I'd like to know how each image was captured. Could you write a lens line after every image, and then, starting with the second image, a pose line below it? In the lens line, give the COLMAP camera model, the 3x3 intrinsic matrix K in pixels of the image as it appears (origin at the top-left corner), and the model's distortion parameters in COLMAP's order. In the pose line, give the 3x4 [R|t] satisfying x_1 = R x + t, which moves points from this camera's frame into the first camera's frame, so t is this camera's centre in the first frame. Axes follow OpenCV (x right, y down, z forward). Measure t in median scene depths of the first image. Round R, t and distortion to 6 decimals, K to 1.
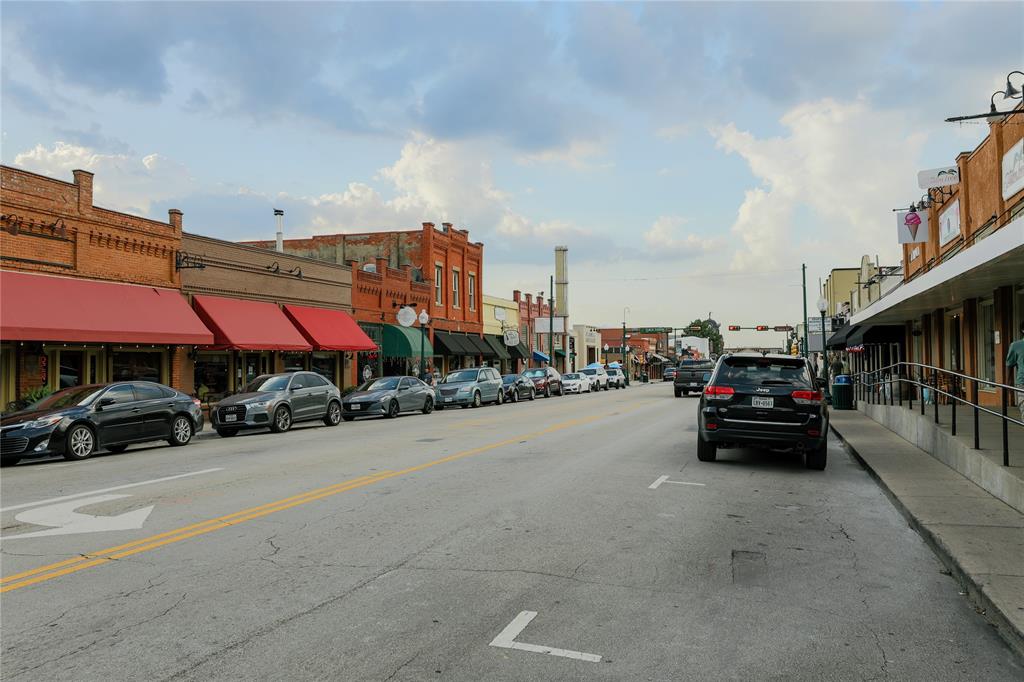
lens RADIAL K [[838.9, 0, 513.4], [0, 838.9, 338.4], [0, 0, 1]] dist [0.054616, 0.001688]
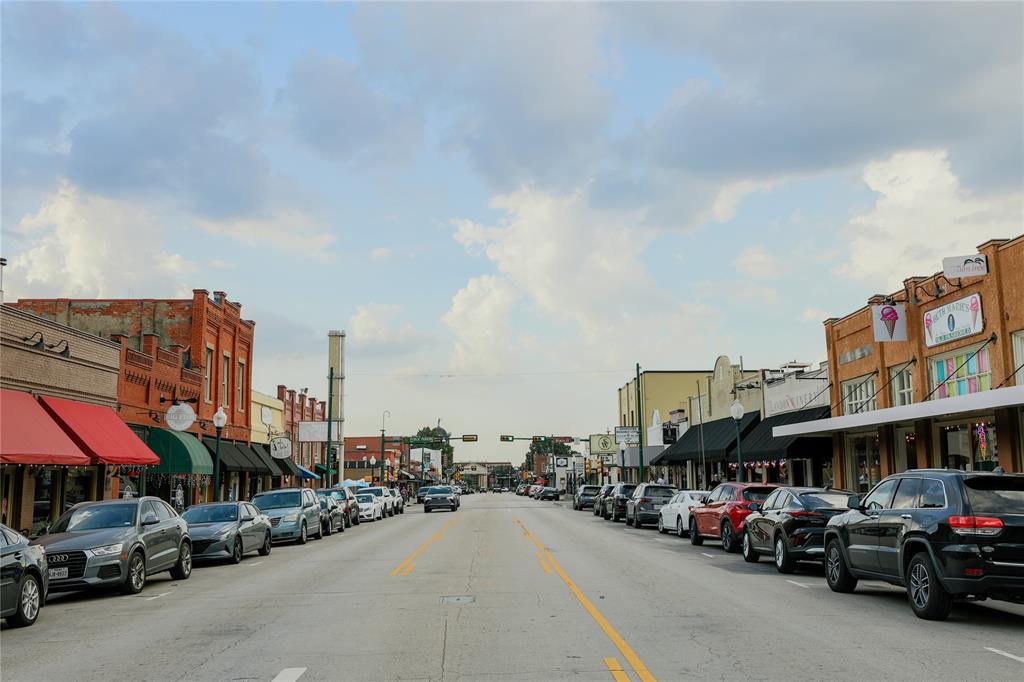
lens RADIAL K [[1016.0, 0, 510.1], [0, 1016.0, 341.6], [0, 0, 1]] dist [0.054435, 0.000000]
pose [[0.950259, 0.040699, 0.308789, -0.116086], [-0.007783, 0.994219, -0.107091, 0.001384], [-0.311362, 0.099361, 0.945082, 0.072572]]
